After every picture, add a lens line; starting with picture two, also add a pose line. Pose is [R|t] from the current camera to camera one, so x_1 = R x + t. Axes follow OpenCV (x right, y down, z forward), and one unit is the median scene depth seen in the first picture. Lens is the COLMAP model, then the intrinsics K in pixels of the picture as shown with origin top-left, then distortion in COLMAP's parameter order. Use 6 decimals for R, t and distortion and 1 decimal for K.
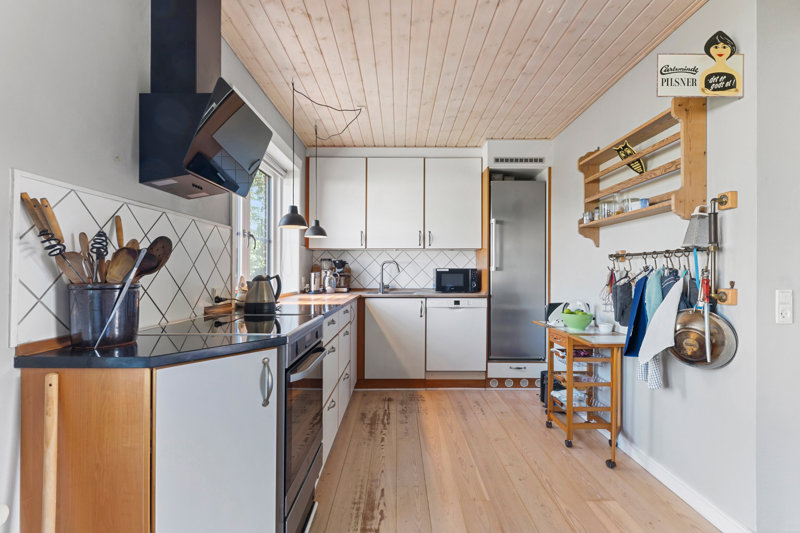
lens RADIAL K [[374.7, 0, 401.7], [0, 374.7, 275.2], [0, 0, 1]] dist [0.014890, -0.000201]
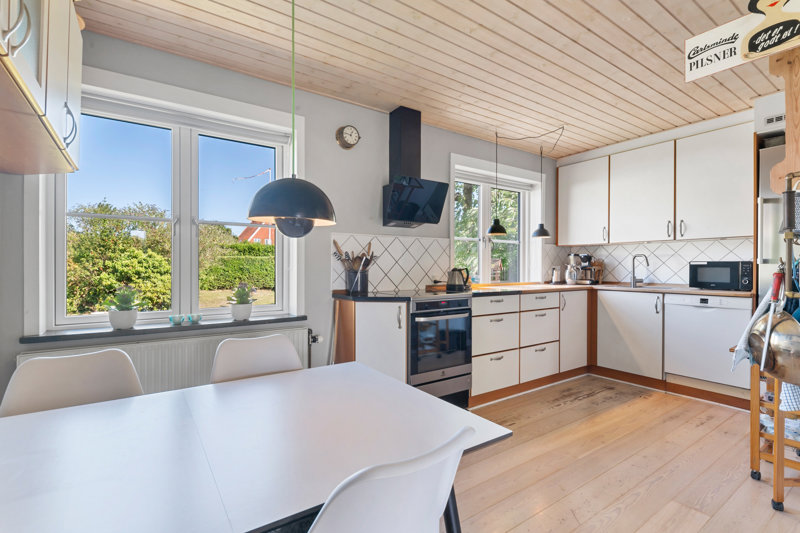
lens RADIAL K [[374.7, 0, 401.7], [0, 374.7, 275.2], [0, 0, 1]] dist [0.014890, -0.000201]
pose [[0.567067, 0.017602, -0.823484, 0.479533], [-0.005601, 0.999831, 0.017515, 0.002636], [0.823653, -0.005320, 0.567069, -0.067930]]
